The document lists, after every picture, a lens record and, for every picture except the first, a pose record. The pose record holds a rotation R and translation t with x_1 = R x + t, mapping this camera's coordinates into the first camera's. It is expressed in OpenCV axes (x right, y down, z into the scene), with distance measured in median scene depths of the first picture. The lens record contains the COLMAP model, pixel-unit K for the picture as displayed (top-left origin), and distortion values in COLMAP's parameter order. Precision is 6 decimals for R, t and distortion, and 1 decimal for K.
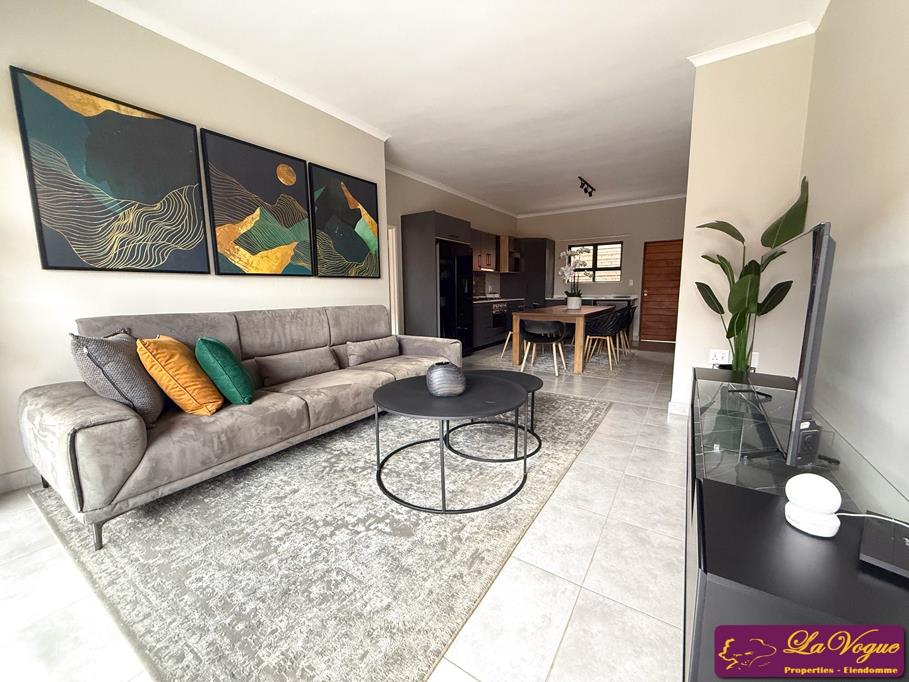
lens RADIAL K [[363.9, 0, 446.7], [0, 363.9, 338.9], [0, 0, 1]] dist [0.001324, -0.000171]
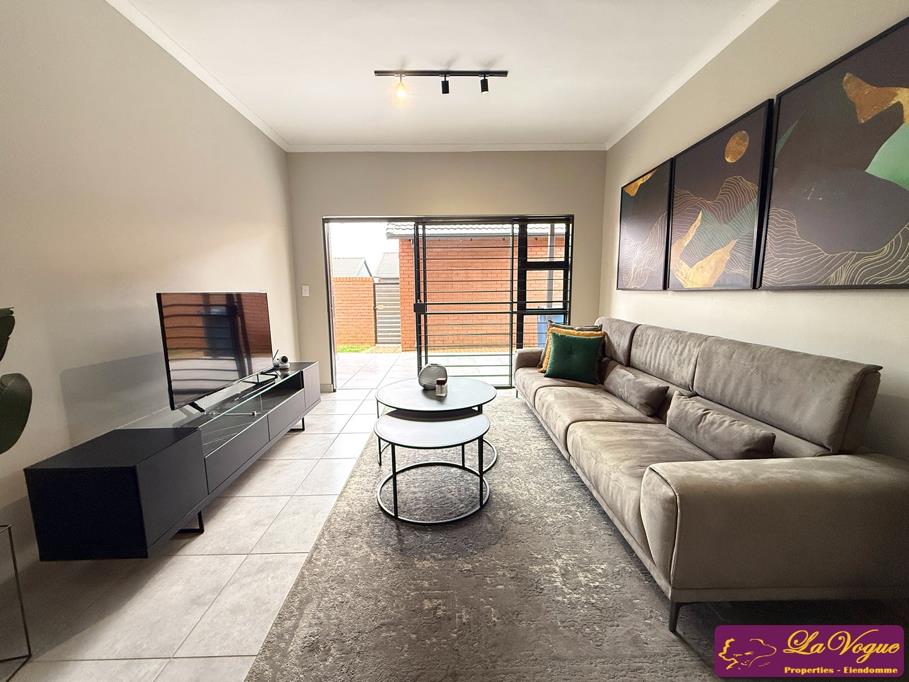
lens RADIAL K [[363.9, 0, 450.2], [0, 363.9, 342.8], [0, 0, 1]] dist [0.001324, -0.000171]
pose [[-0.825839, 0.096983, -0.555504, 0.452022], [-0.059154, 0.964766, 0.256375, -0.236408], [0.560795, 0.244585, -0.791004, 1.360034]]
